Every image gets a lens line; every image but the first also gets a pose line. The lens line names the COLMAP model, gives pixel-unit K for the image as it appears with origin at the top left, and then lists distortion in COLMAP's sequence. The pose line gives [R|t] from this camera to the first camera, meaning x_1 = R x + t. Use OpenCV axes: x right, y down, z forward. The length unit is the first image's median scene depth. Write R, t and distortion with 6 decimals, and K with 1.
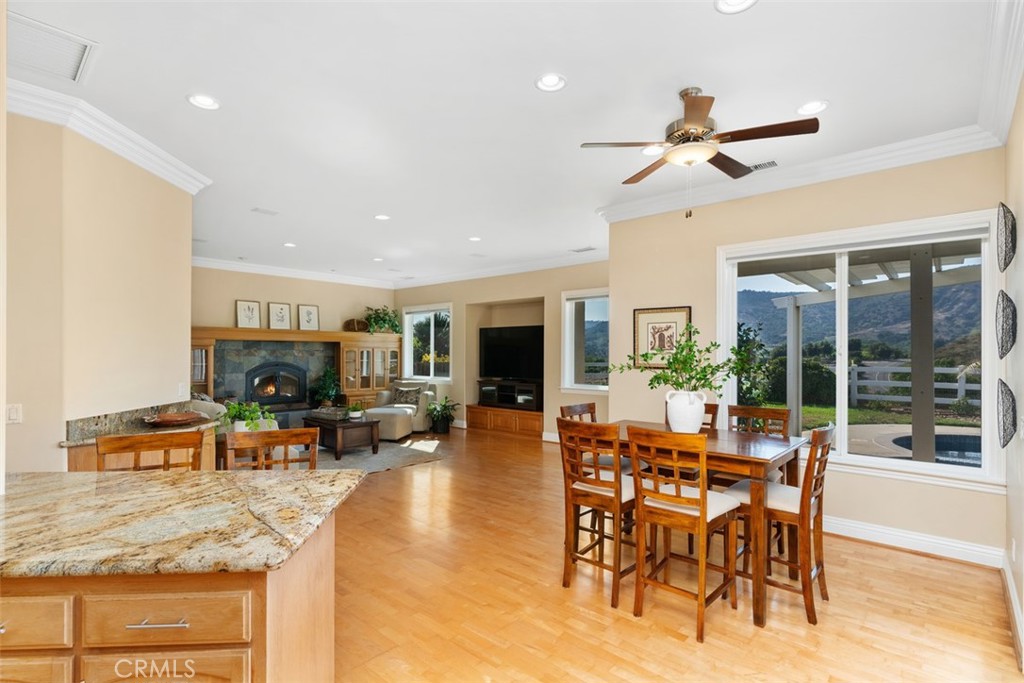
lens RADIAL K [[506.5, 0, 510.7], [0, 506.5, 344.9], [0, 0, 1]] dist [-0.000581, -0.000036]
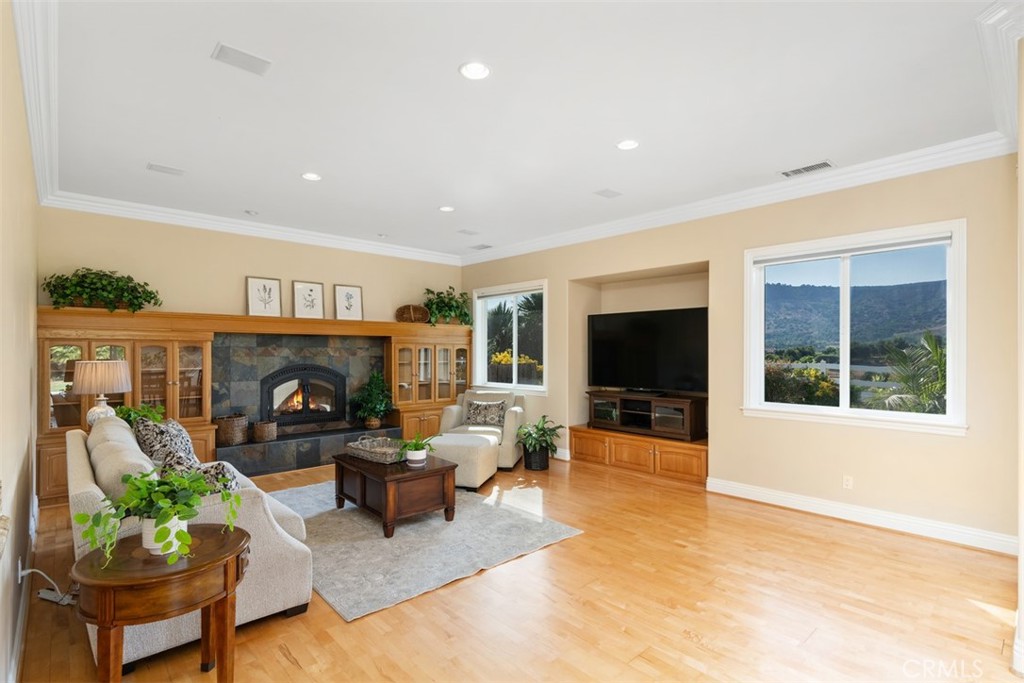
lens RADIAL K [[506.5, 0, 511.8], [0, 506.5, 345.1], [0, 0, 1]] dist [-0.000581, -0.000036]
pose [[0.995955, -0.003456, -0.089786, -0.106018], [0.003775, 0.999987, 0.003383, 0.005063], [0.089774, -0.003708, 0.995955, 0.312014]]
